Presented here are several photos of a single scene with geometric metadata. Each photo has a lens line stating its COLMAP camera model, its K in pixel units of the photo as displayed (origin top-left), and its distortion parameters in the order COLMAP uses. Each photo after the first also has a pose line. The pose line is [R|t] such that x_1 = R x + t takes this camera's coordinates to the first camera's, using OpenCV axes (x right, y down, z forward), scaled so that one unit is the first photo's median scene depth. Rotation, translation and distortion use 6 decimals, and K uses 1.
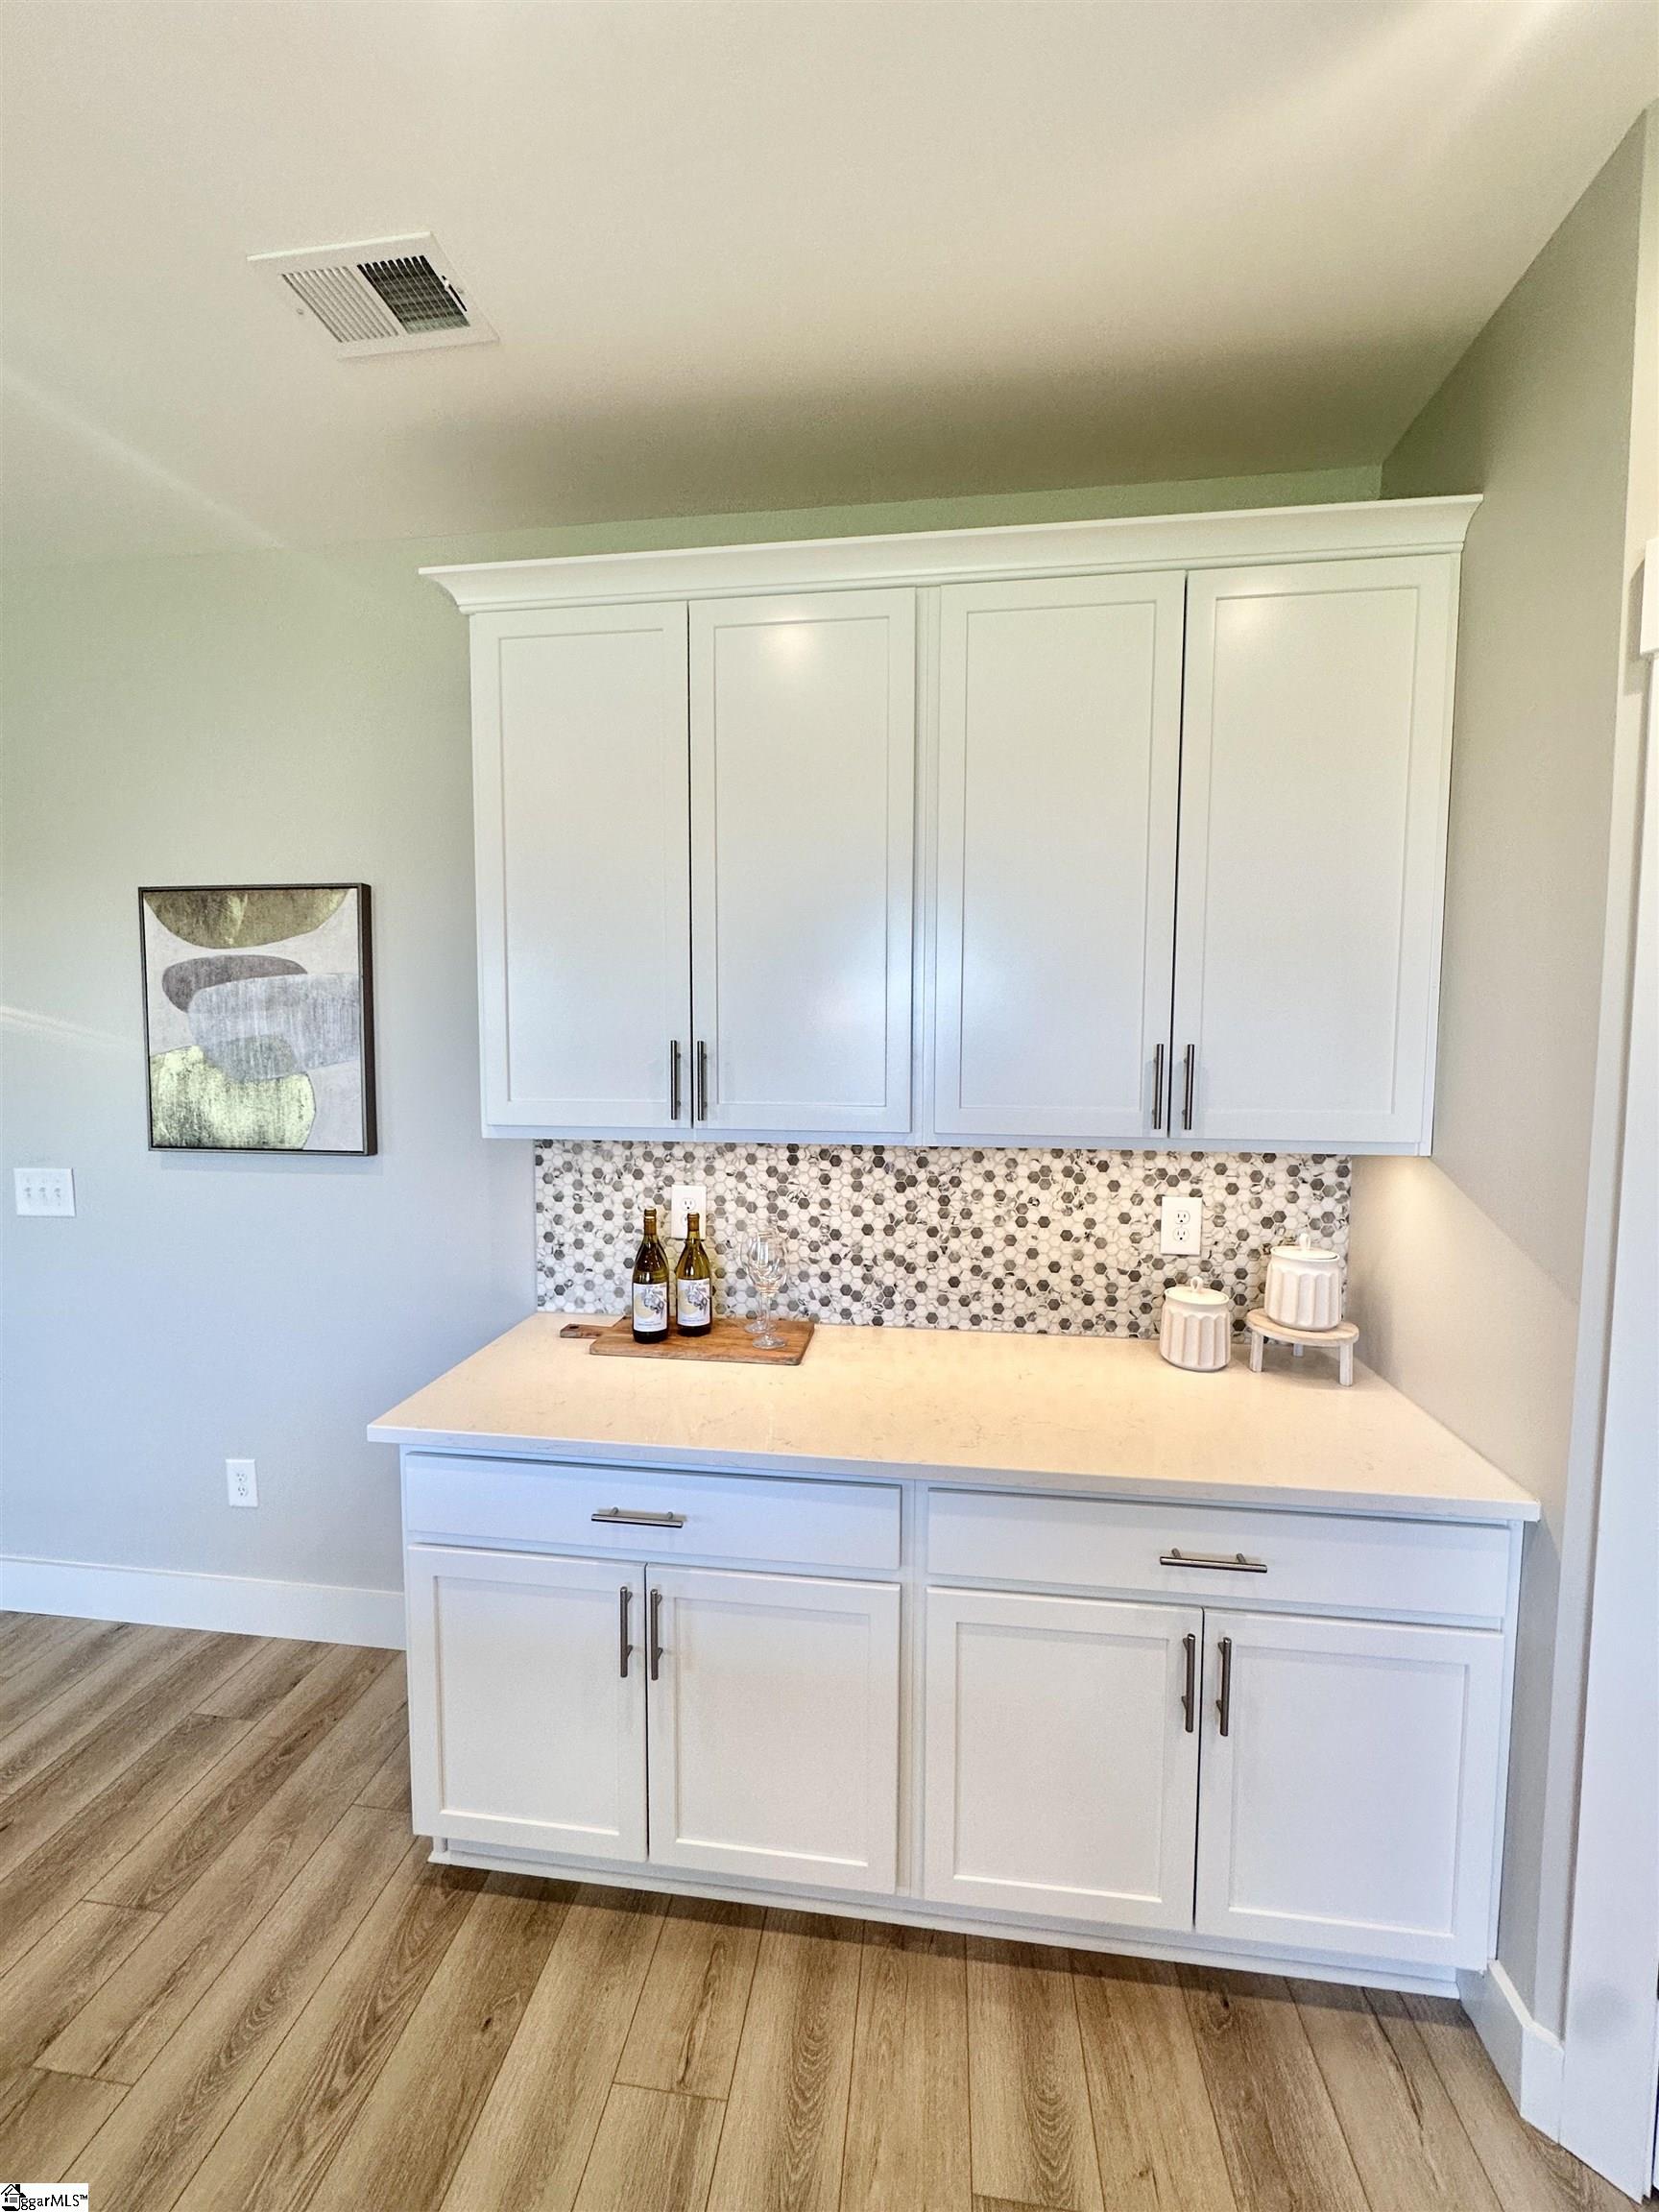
lens RADIAL K [[892.0, 0, 829.5], [0, 892.0, 1106.0], [0, 0, 1]] dist [-0.001018, -0.000110]
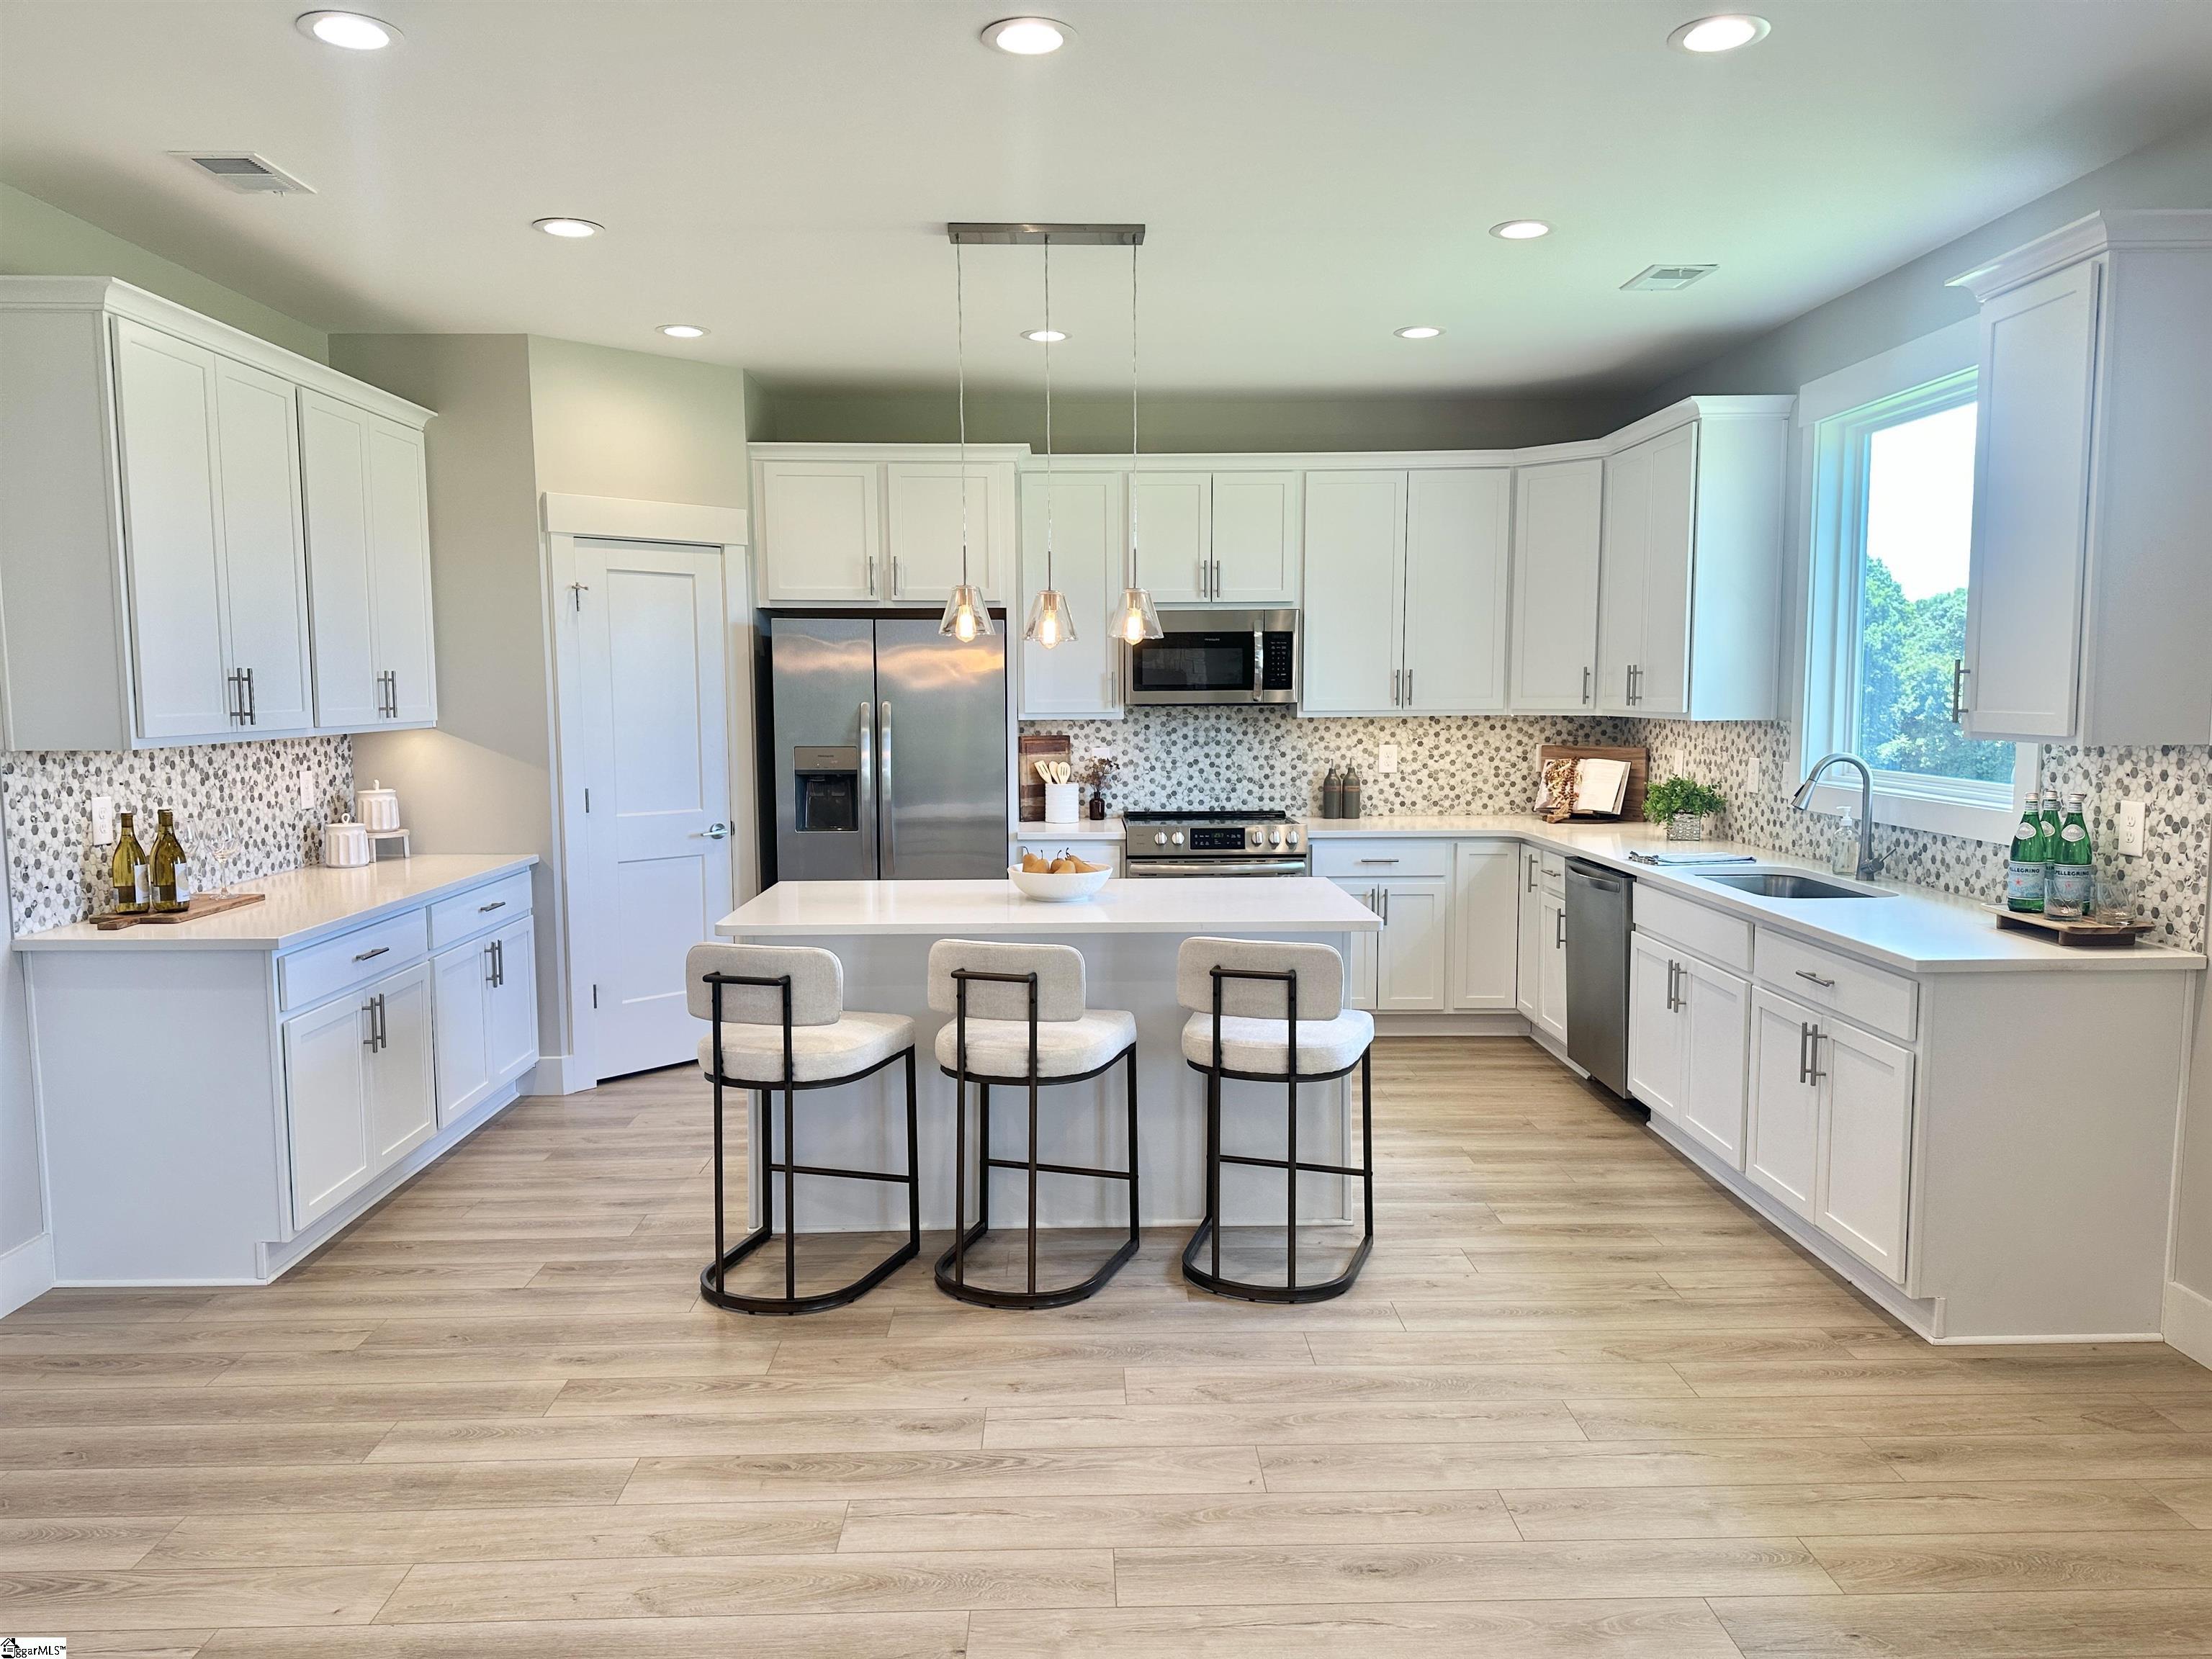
lens RADIAL K [[1552.5, 0, 1098.2], [0, 1552.5, 833.1], [0, 0, 1]] dist [0.134599, -0.160710]
pose [[-0.142186, -0.100135, 0.984762, -2.415352], [0.074832, 0.990935, 0.111567, 0.003776], [-0.987007, 0.089555, -0.133404, 0.025416]]
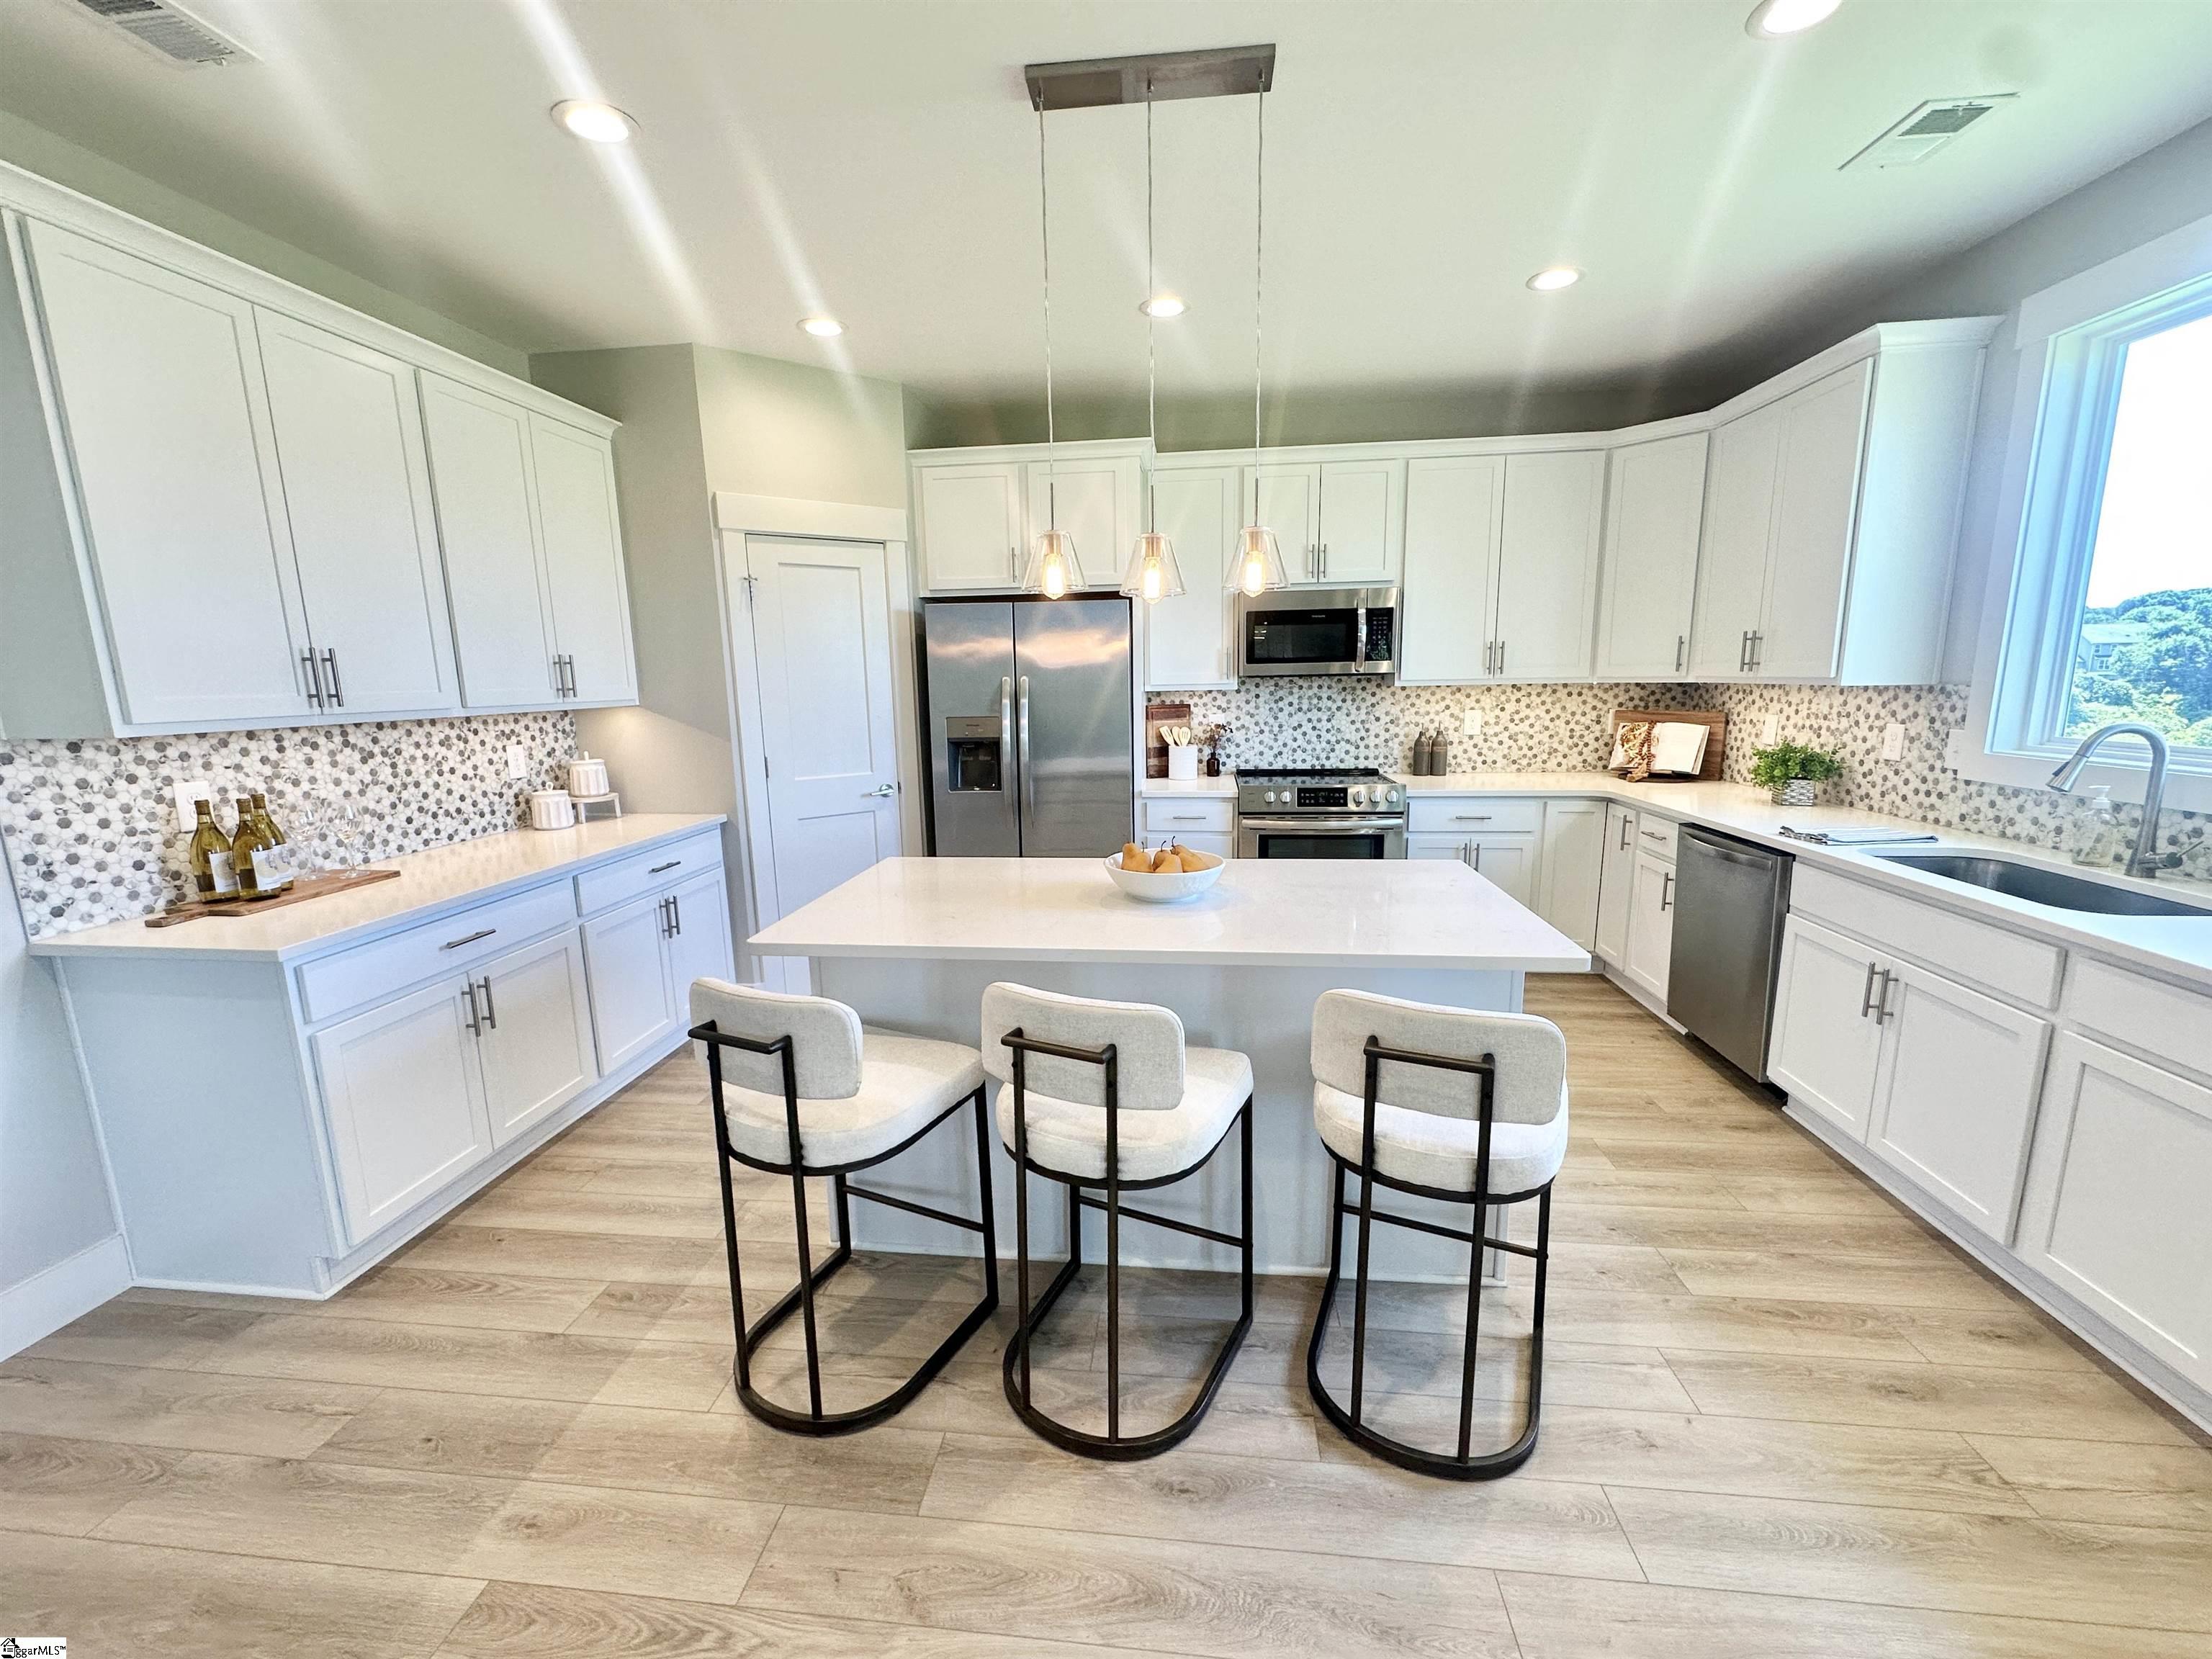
lens RADIAL K [[882.5, 0, 1097.0], [0, 882.5, 832.5], [0, 0, 1]] dist [-0.003421, 0.000066]
pose [[-0.007369, -0.183390, 0.983013, -1.303186], [0.090449, 0.978887, 0.183299, 0.053582], [-0.995874, 0.090263, 0.009374, -0.141219]]
